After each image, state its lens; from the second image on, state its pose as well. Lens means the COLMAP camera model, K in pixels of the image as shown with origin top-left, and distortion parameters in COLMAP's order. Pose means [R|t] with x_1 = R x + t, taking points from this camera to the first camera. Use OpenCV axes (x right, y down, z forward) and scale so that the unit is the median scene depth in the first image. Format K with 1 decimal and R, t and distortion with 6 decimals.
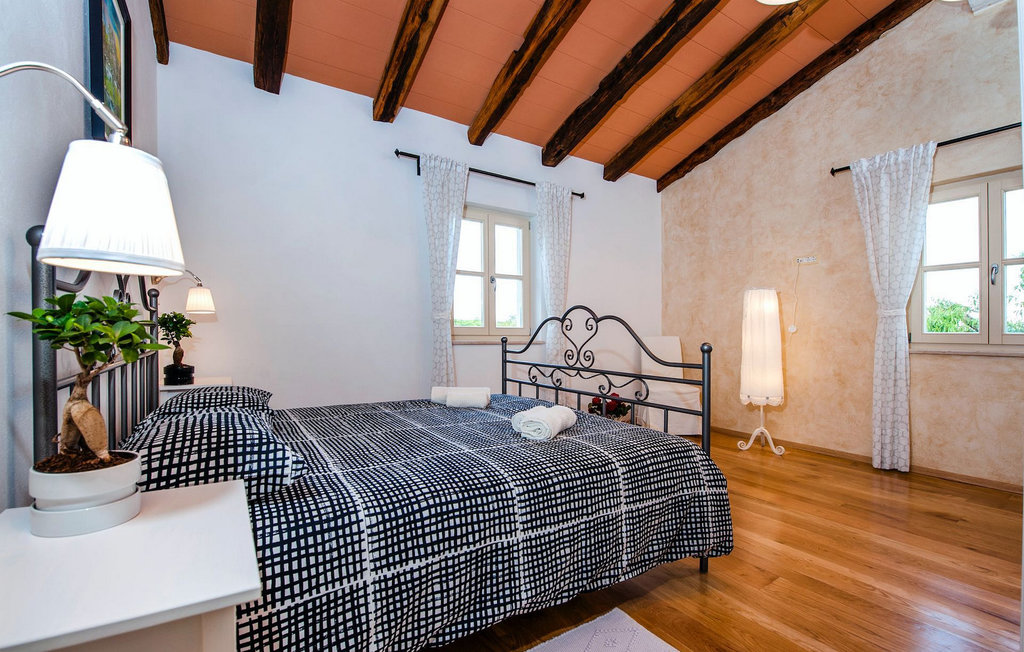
lens RADIAL K [[447.4, 0, 512.0], [0, 447.4, 326.0], [0, 0, 1]] dist [-0.013790, -0.000397]
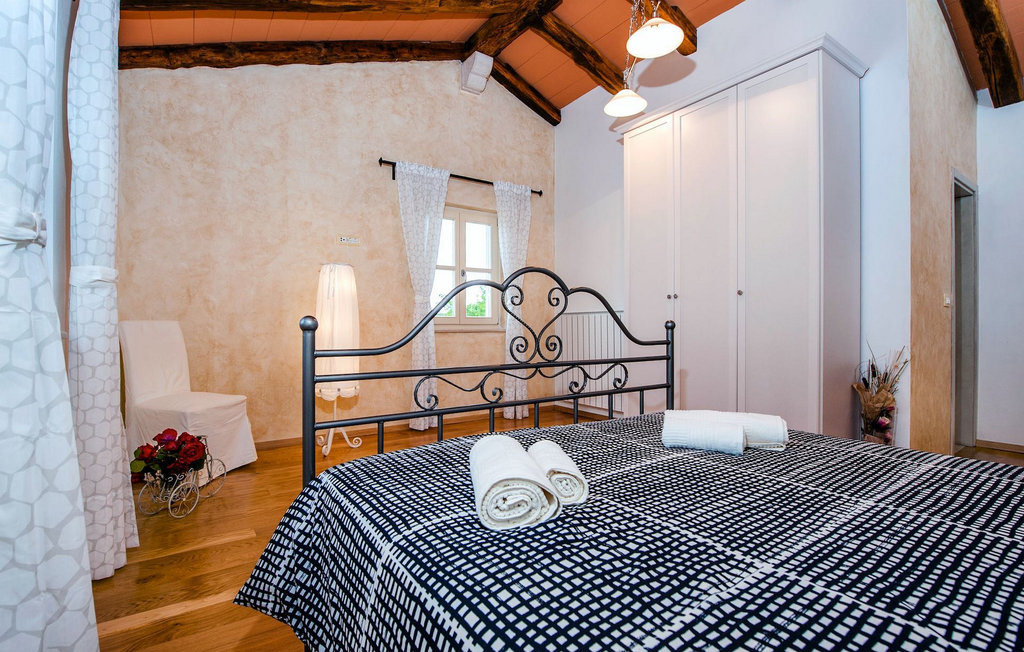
lens RADIAL K [[447.4, 0, 512.0], [0, 447.4, 326.0], [0, 0, 1]] dist [-0.013790, -0.000397]
pose [[-0.001607, -0.014072, 0.999900, -0.330311], [-0.013416, 0.999811, 0.014049, 0.020397], [-0.999909, -0.013392, -0.001796, 0.687375]]
